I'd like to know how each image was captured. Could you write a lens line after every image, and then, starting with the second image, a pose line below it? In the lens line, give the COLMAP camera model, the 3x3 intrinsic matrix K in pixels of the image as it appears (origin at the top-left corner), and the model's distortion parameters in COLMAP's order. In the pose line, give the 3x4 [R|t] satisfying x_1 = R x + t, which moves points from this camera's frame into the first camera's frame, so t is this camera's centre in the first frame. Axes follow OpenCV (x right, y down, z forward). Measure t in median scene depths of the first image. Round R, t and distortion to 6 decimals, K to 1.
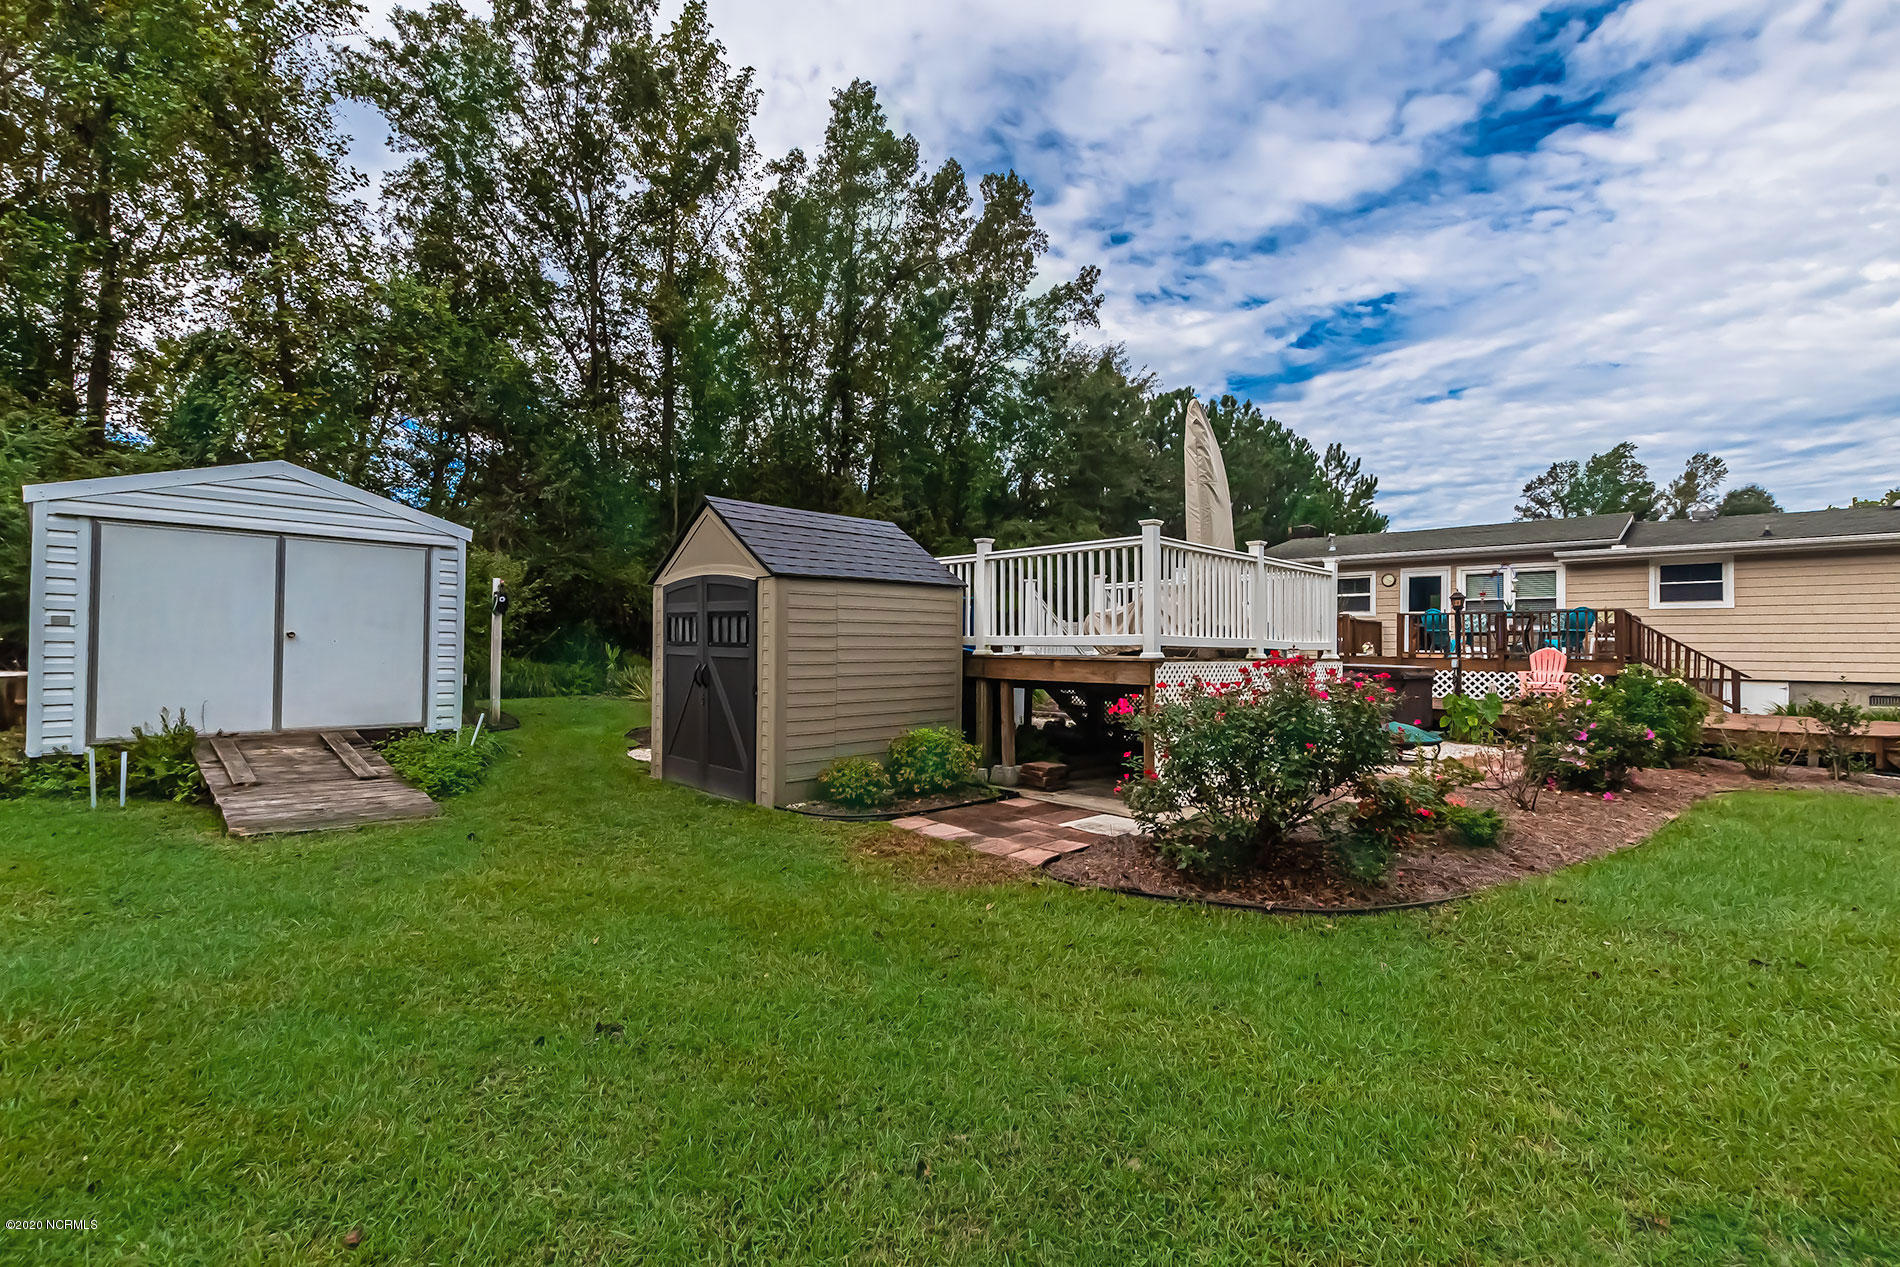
lens RADIAL K [[828.6, 0, 950.0], [0, 828.6, 633.5], [0, 0, 1]] dist [0.013483, -0.006648]
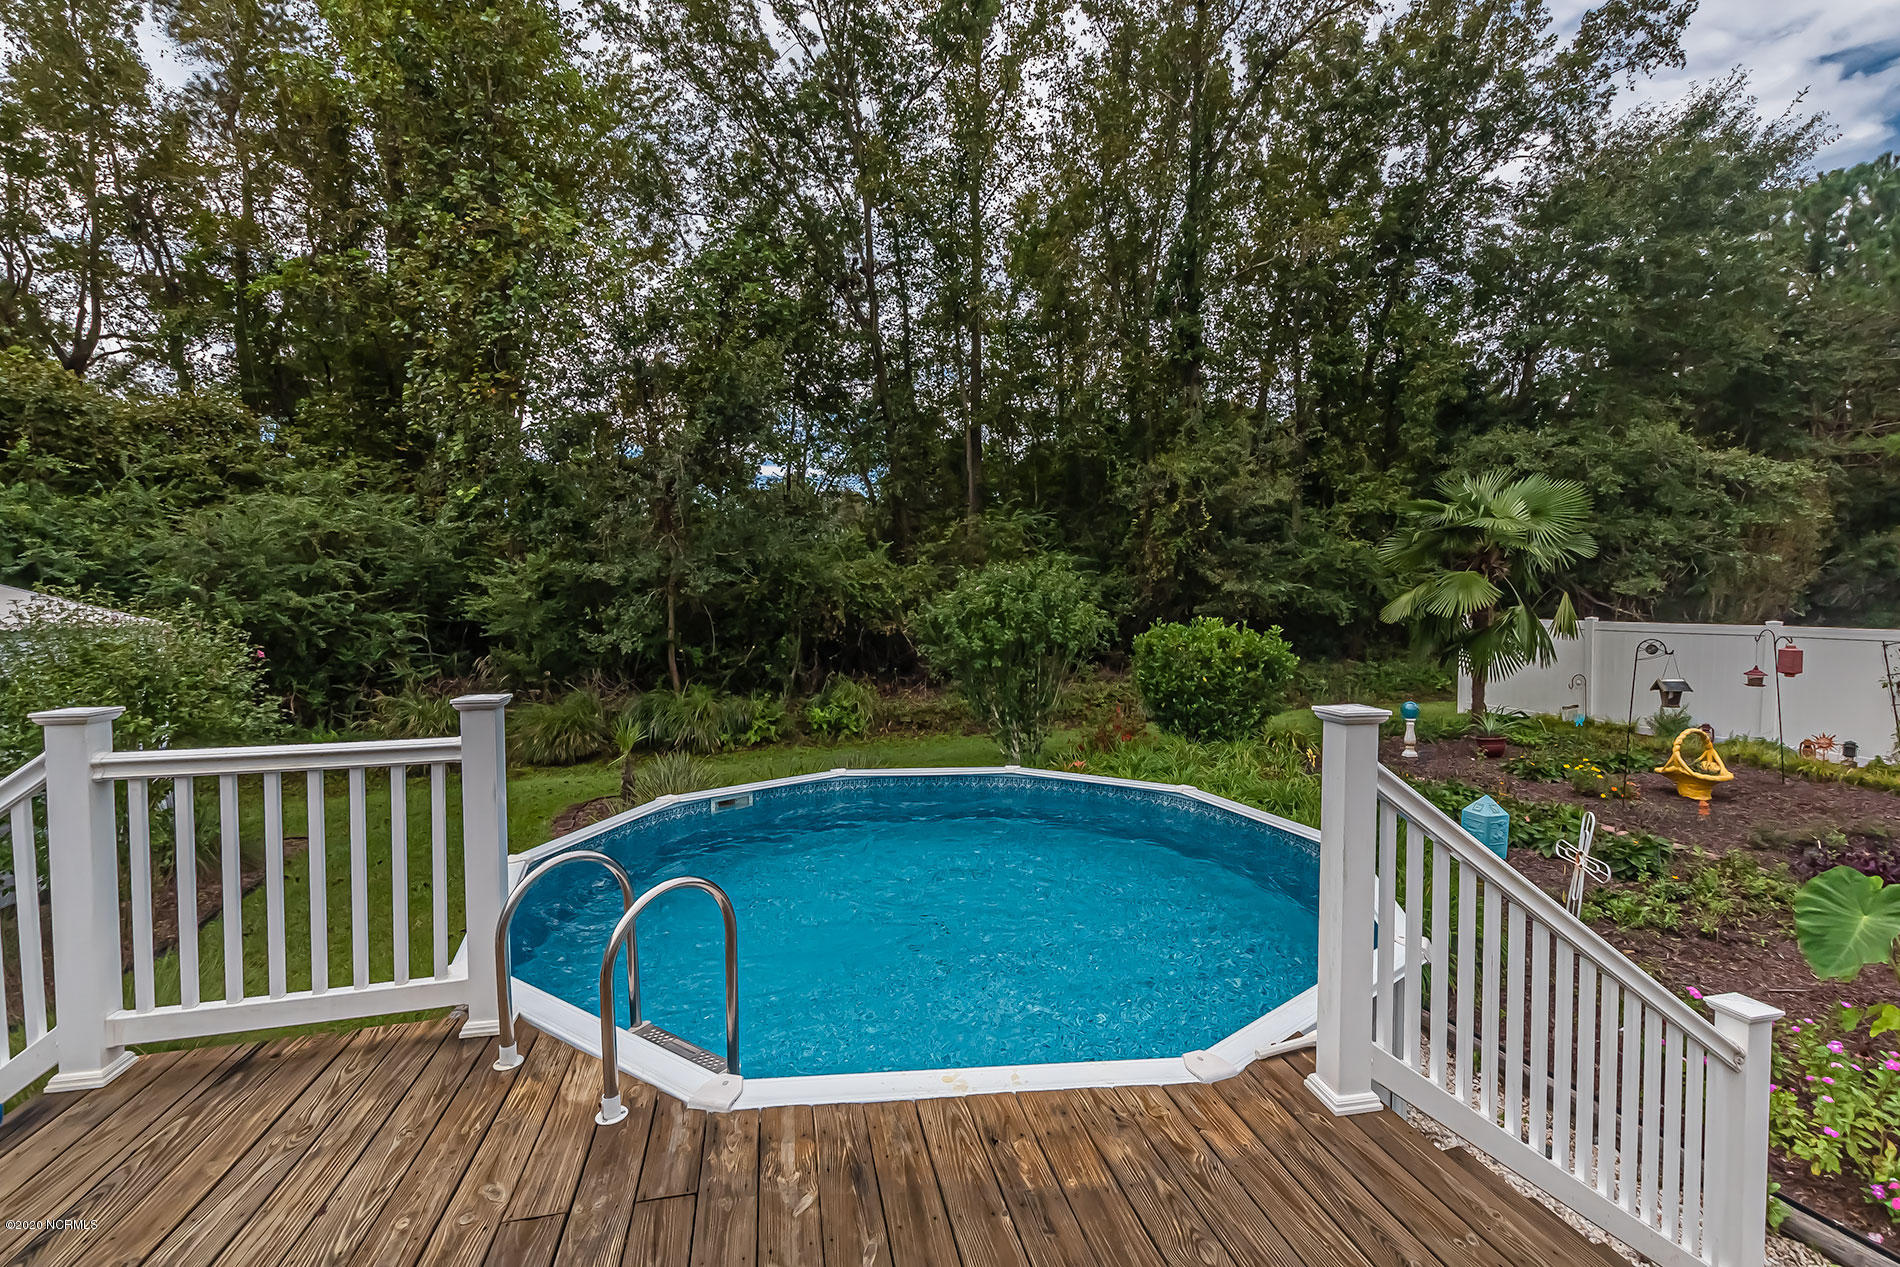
lens RADIAL K [[828.6, 0, 950.0], [0, 828.6, 633.5], [0, 0, 1]] dist [0.013483, -0.006648]
pose [[0.865364, 0.003937, -0.501128, 0.035961], [0.027349, 0.998108, 0.055069, -0.032599], [0.500397, -0.061360, 0.863619, 0.248387]]
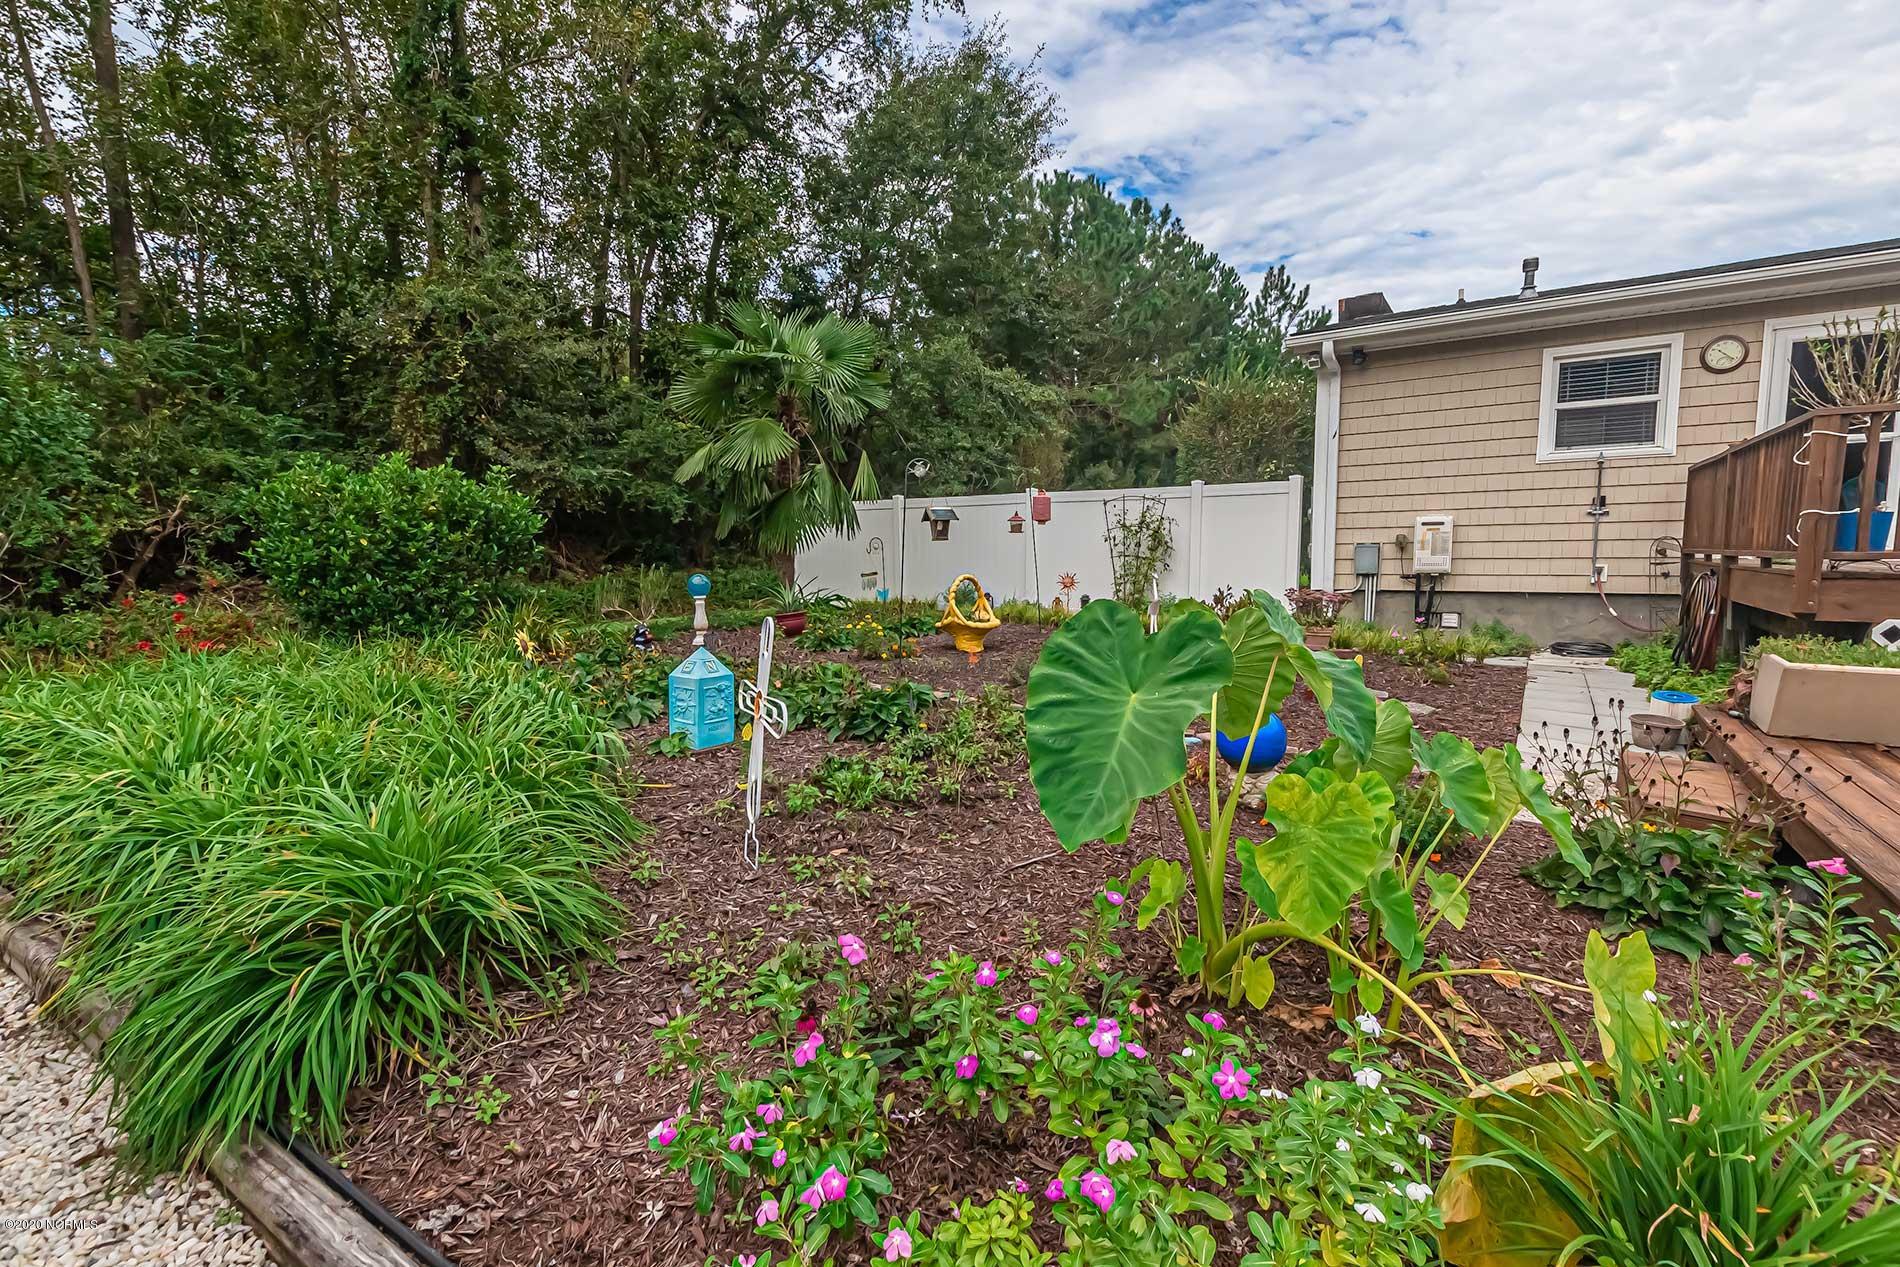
lens RADIAL K [[828.6, 0, 950.0], [0, 828.6, 633.5], [0, 0, 1]] dist [0.013483, -0.006648]
pose [[0.989321, -0.039964, 0.140170, 0.066862], [0.022425, 0.991961, 0.124543, 0.003043], [-0.144020, -0.120069, 0.982264, 0.351739]]
